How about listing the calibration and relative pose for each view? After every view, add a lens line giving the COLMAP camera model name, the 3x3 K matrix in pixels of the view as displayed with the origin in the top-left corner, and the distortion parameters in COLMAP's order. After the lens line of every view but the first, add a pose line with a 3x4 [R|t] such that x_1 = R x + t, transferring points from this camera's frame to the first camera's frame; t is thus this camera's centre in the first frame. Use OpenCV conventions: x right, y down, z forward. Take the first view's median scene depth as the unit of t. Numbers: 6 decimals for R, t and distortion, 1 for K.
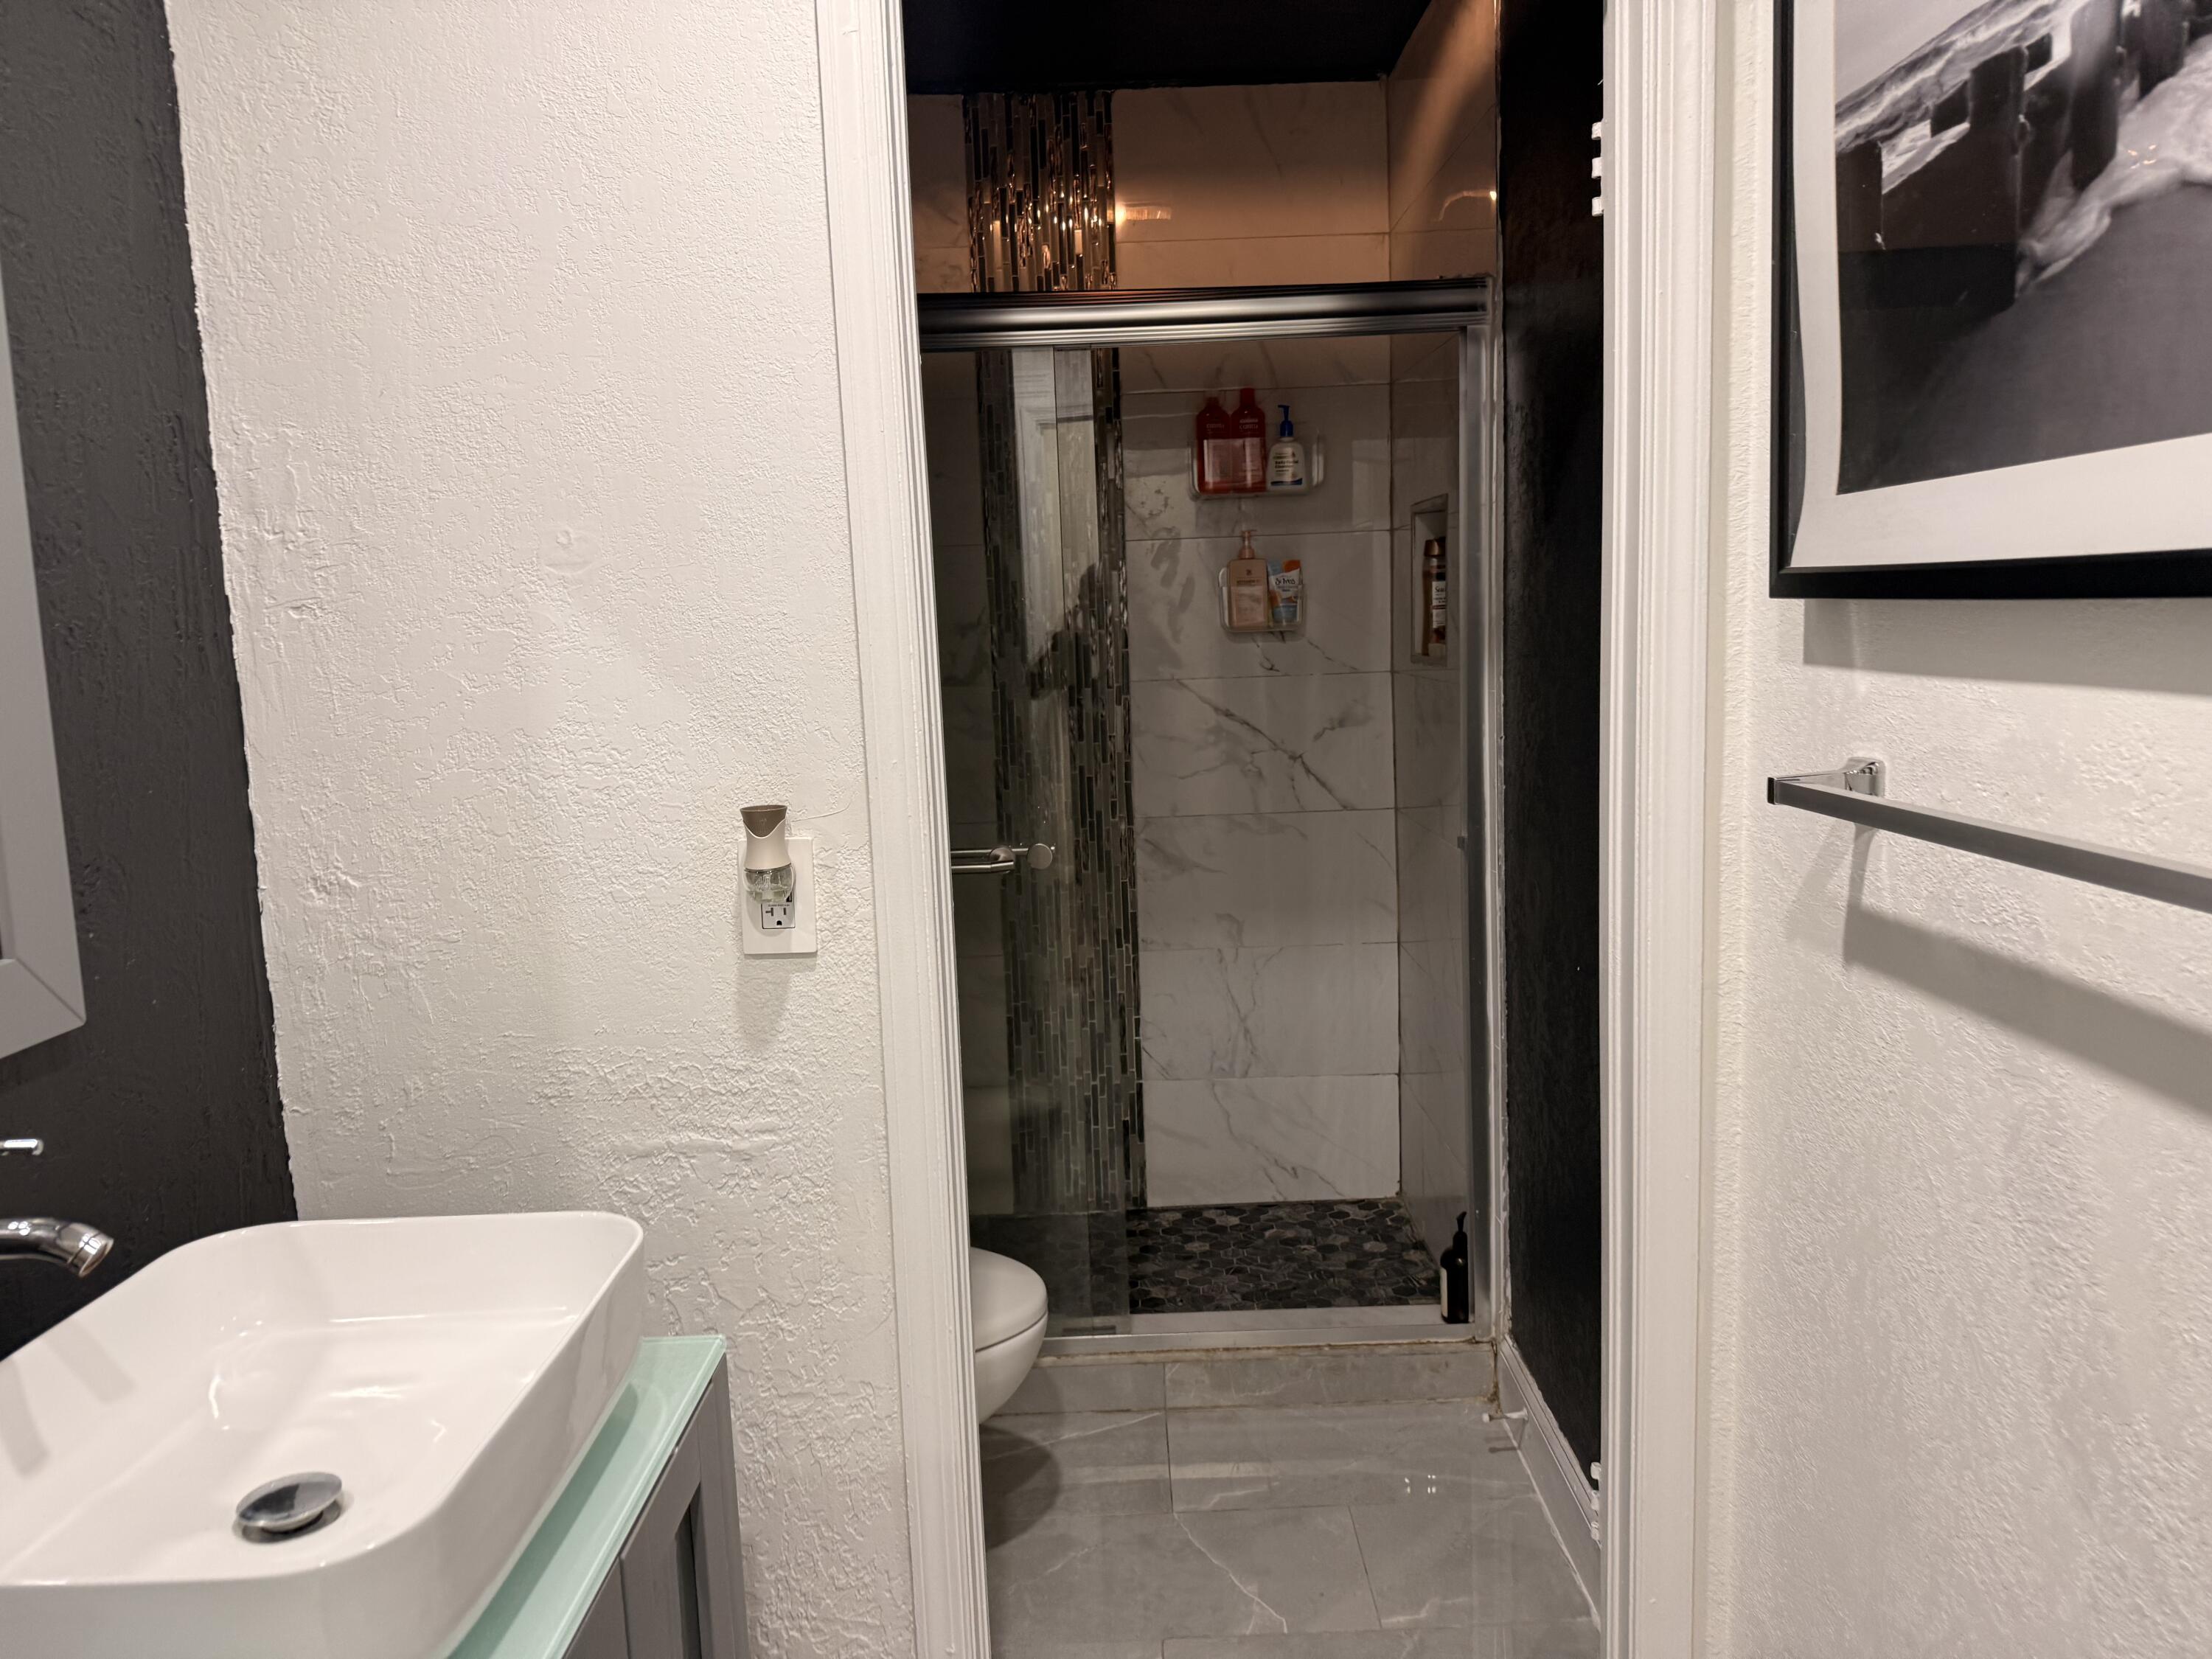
lens RADIAL K [[1543.8, 0, 1112.2], [0, 1543.8, 816.2], [0, 0, 1]] dist [0.162303, -0.211270]
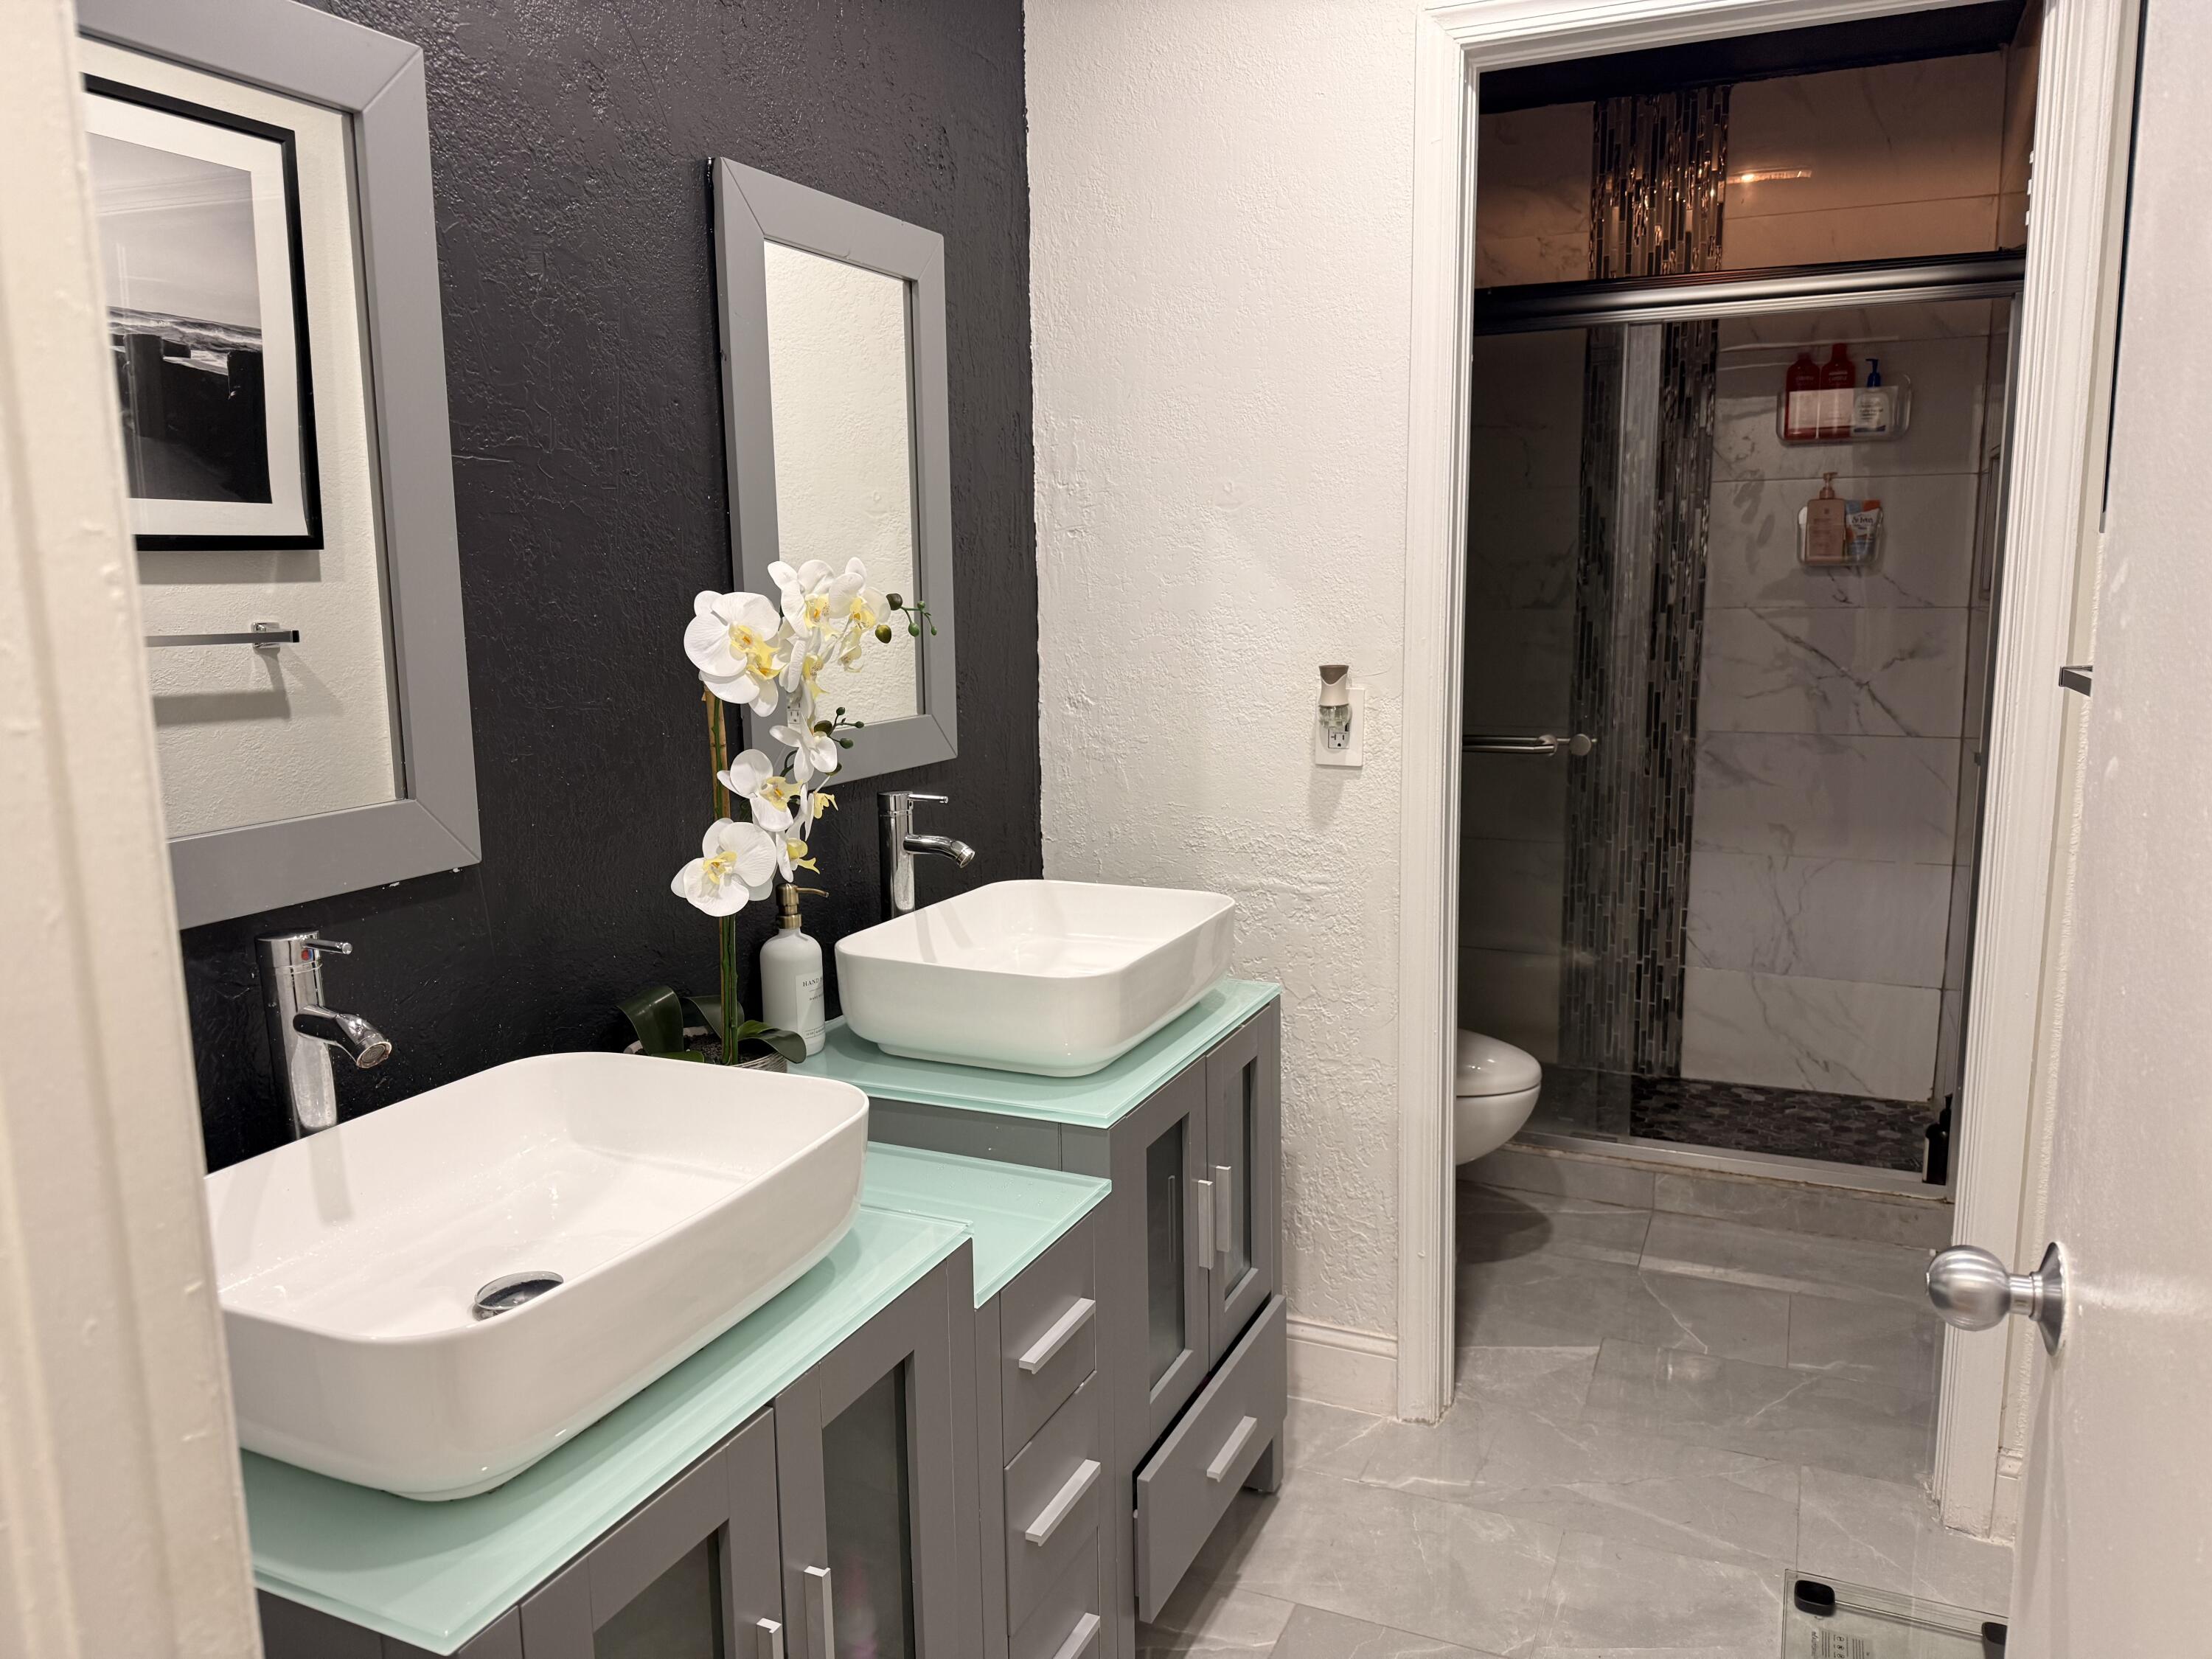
lens RADIAL K [[1573.6, 0, 1106.0], [0, 1573.6, 829.5], [0, 0, 1]] dist [0.061343, -0.134431]
pose [[0.910450, 0.089306, -0.403864, 0.096423], [-0.072293, 0.995741, 0.057213, 0.038414], [0.407253, -0.022893, 0.913028, -0.228351]]
